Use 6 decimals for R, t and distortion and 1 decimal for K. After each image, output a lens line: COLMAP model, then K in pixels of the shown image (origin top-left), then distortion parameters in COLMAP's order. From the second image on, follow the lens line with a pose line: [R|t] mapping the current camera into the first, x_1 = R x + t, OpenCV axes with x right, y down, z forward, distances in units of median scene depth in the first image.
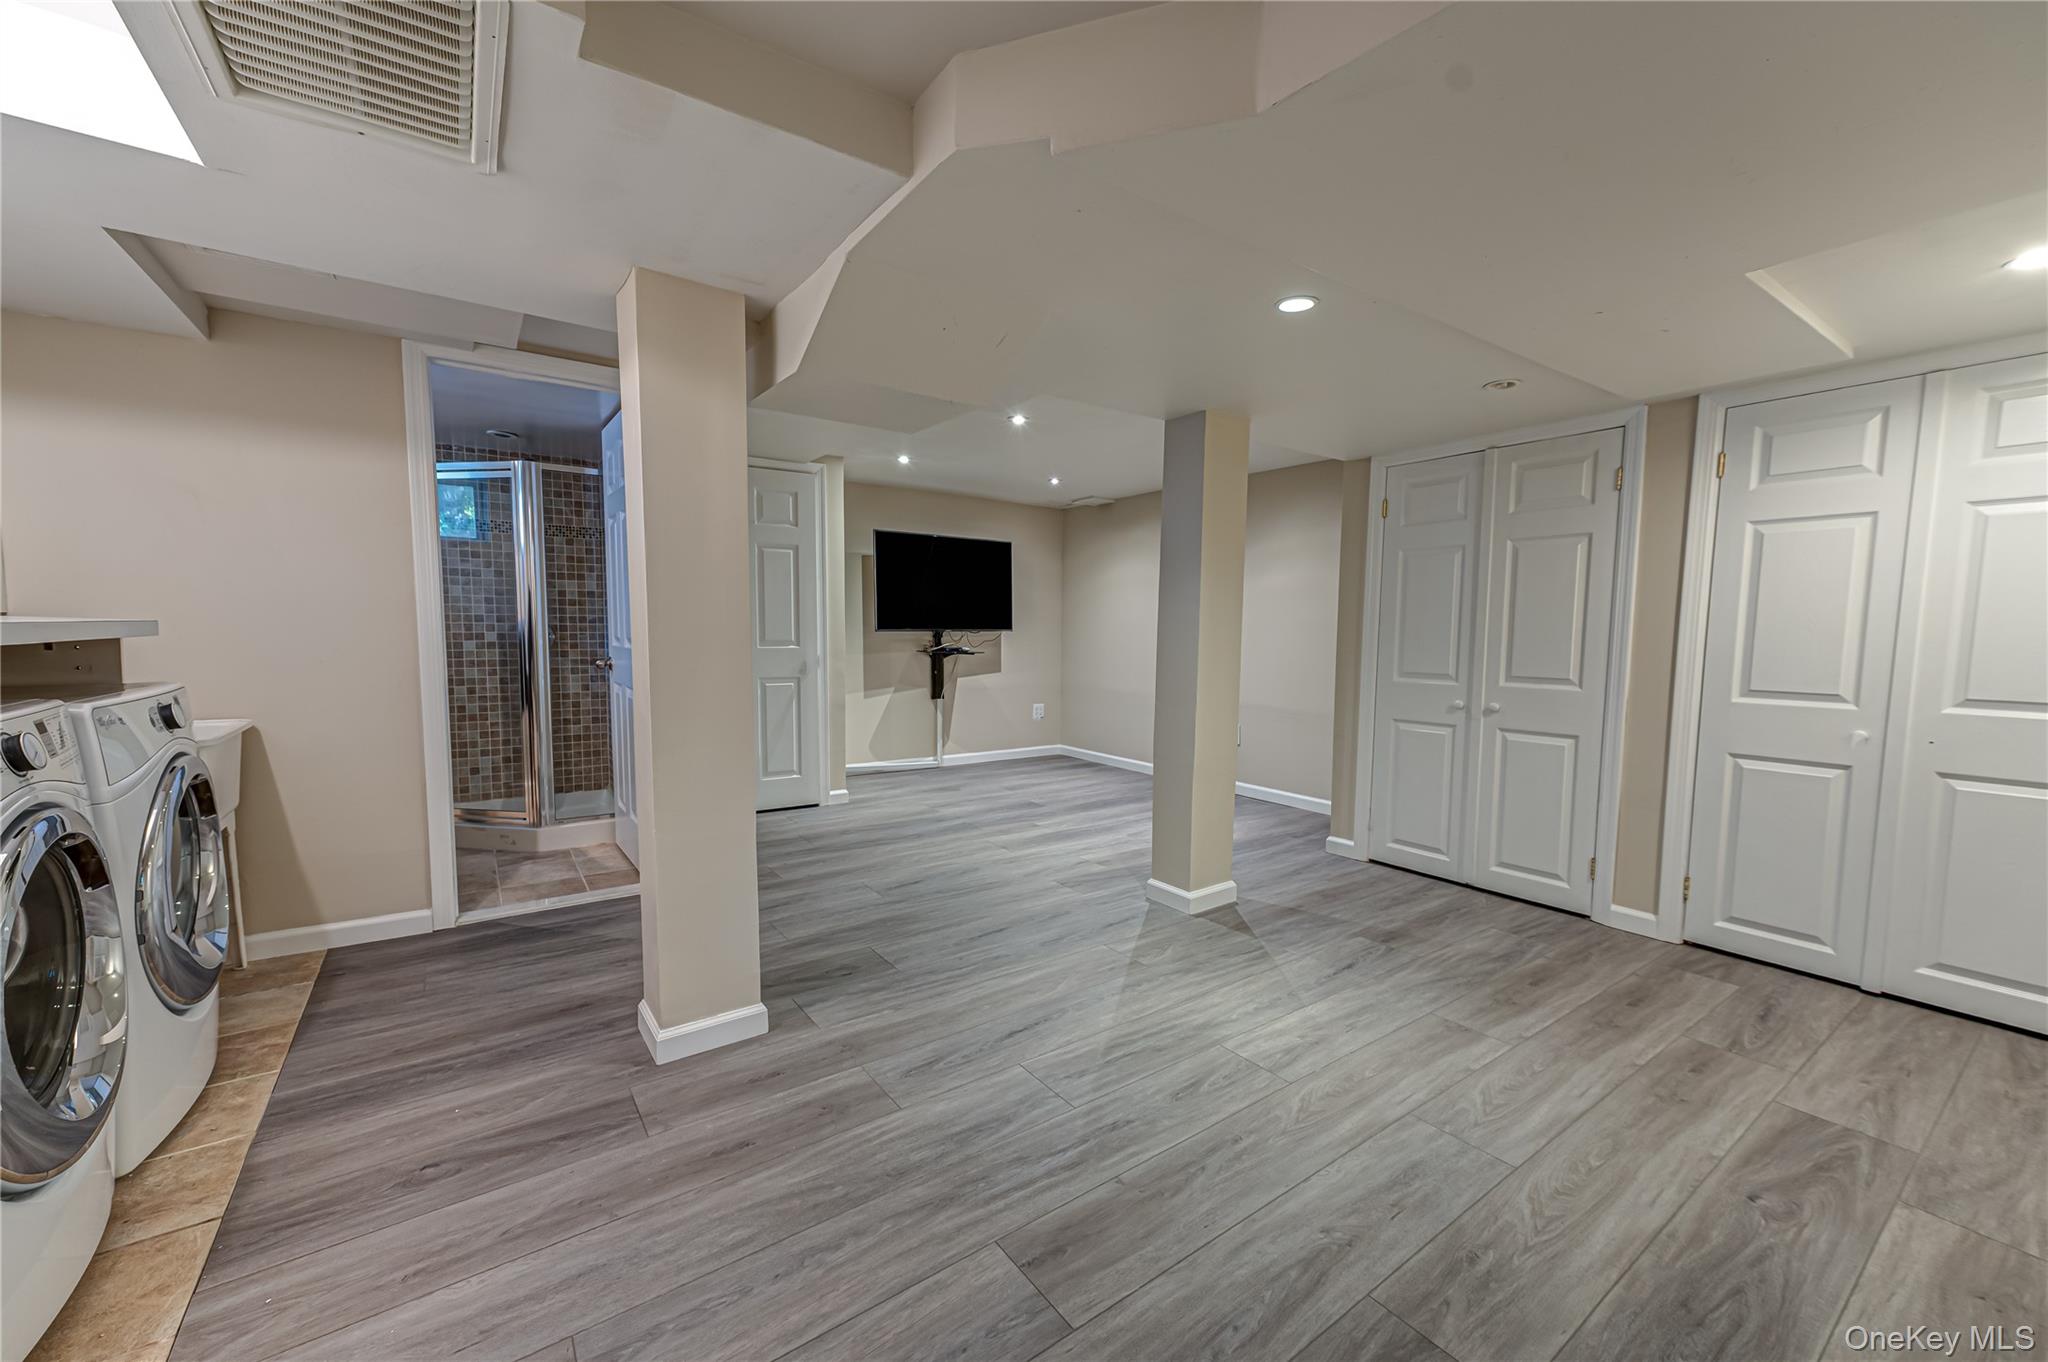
lens RADIAL K [[795.2, 0, 1019.7], [0, 795.2, 692.5], [0, 0, 1]] dist [0.016439, -0.000157]
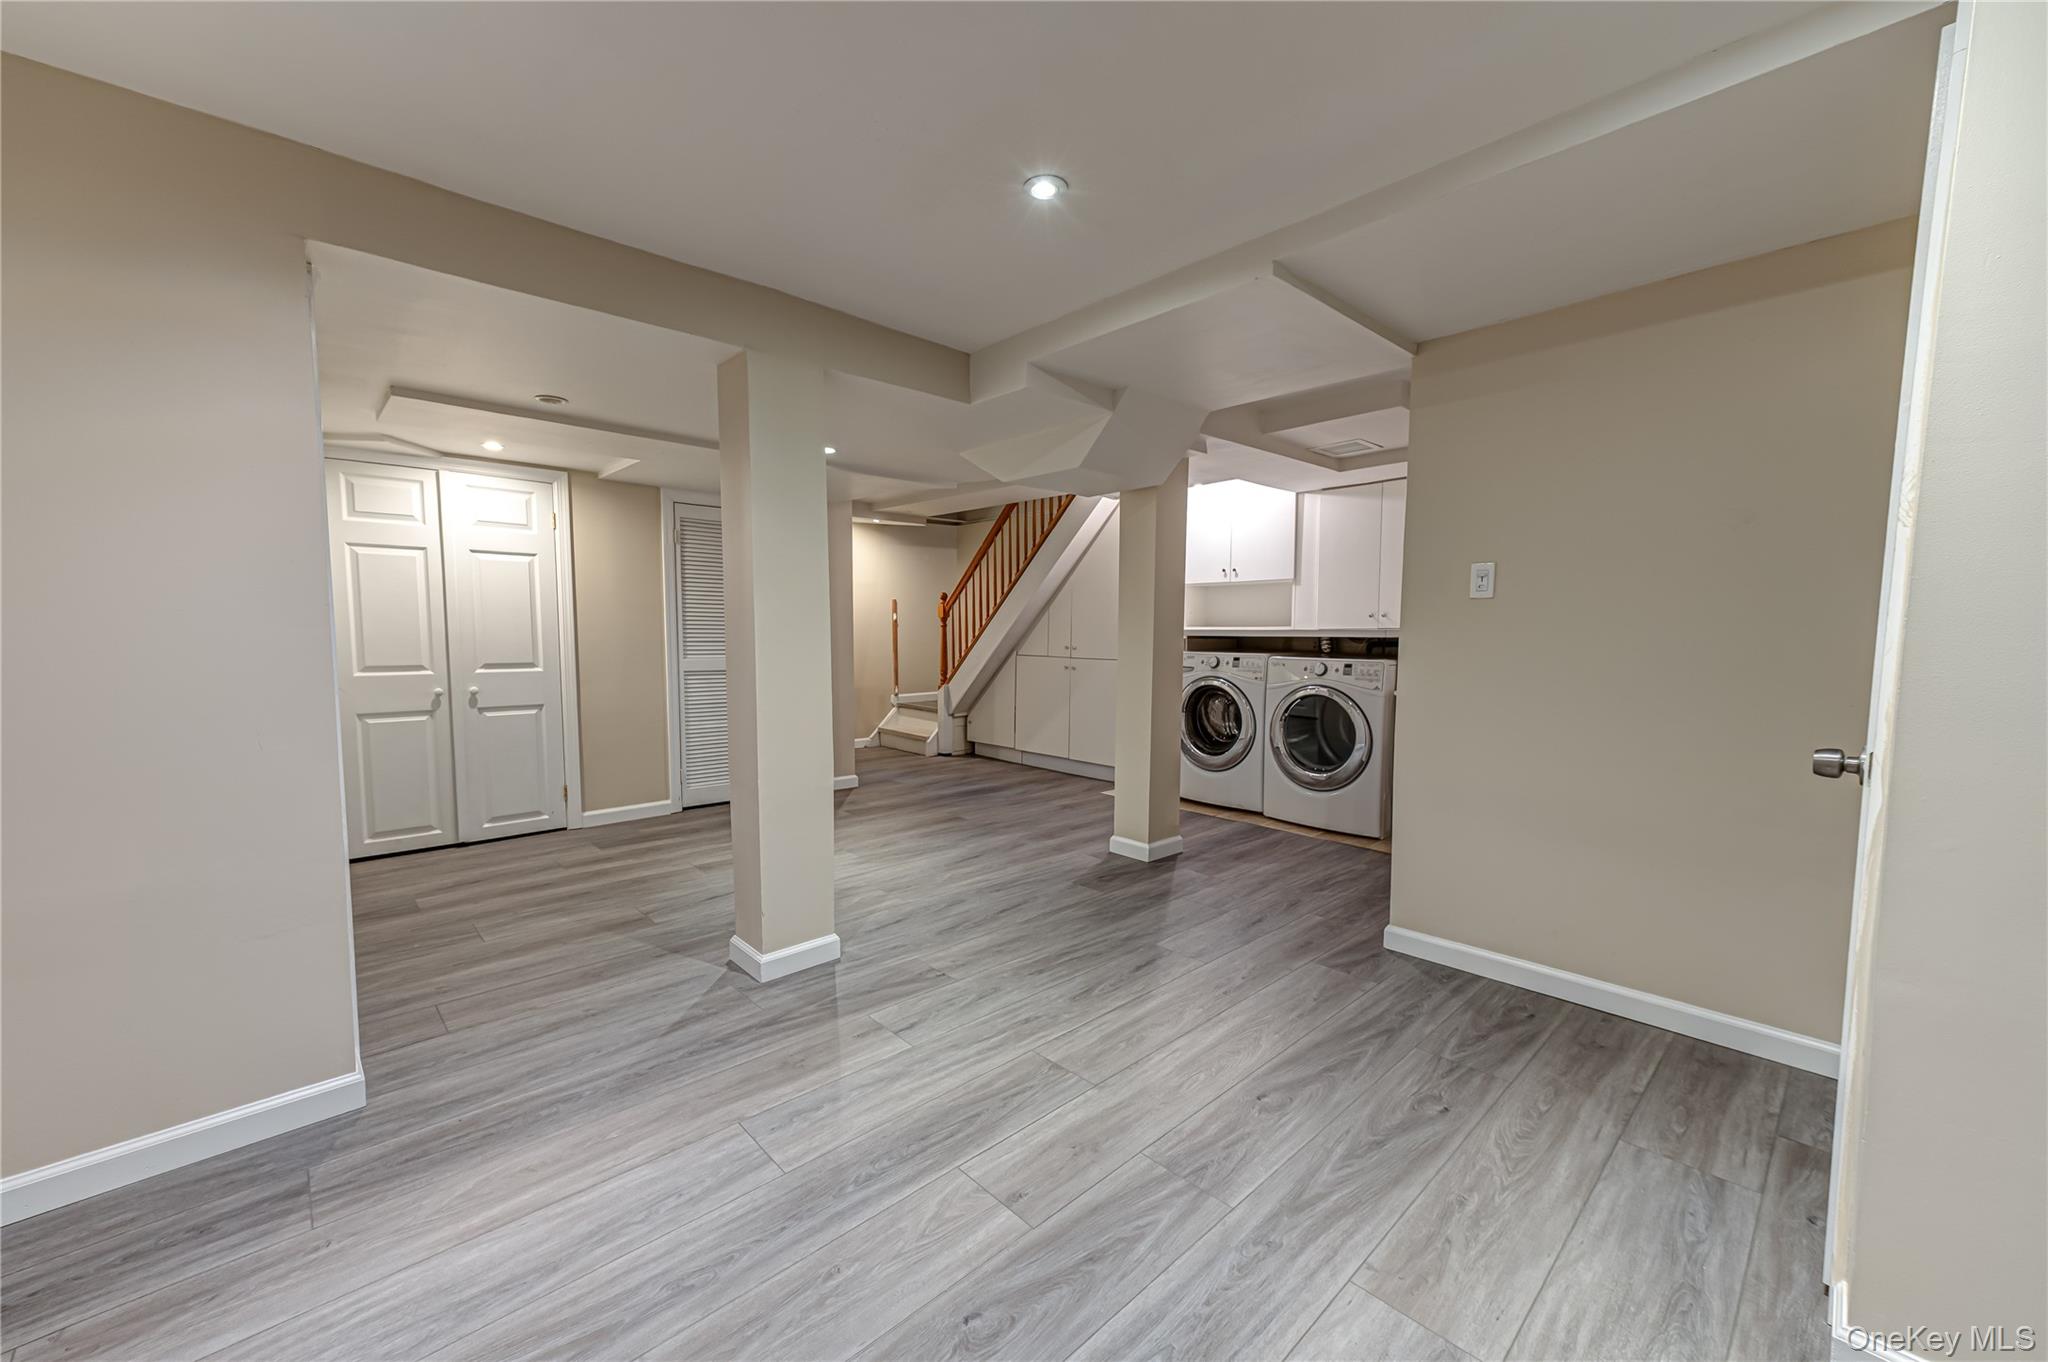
lens RADIAL K [[795.2, 0, 1019.7], [0, 795.2, 692.5], [0, 0, 1]] dist [0.016439, -0.000157]
pose [[-0.991010, -0.001730, -0.133775, 0.106032], [-0.023757, 0.986301, 0.163237, -0.180155], [0.131660, 0.164948, -0.977475, 2.177018]]
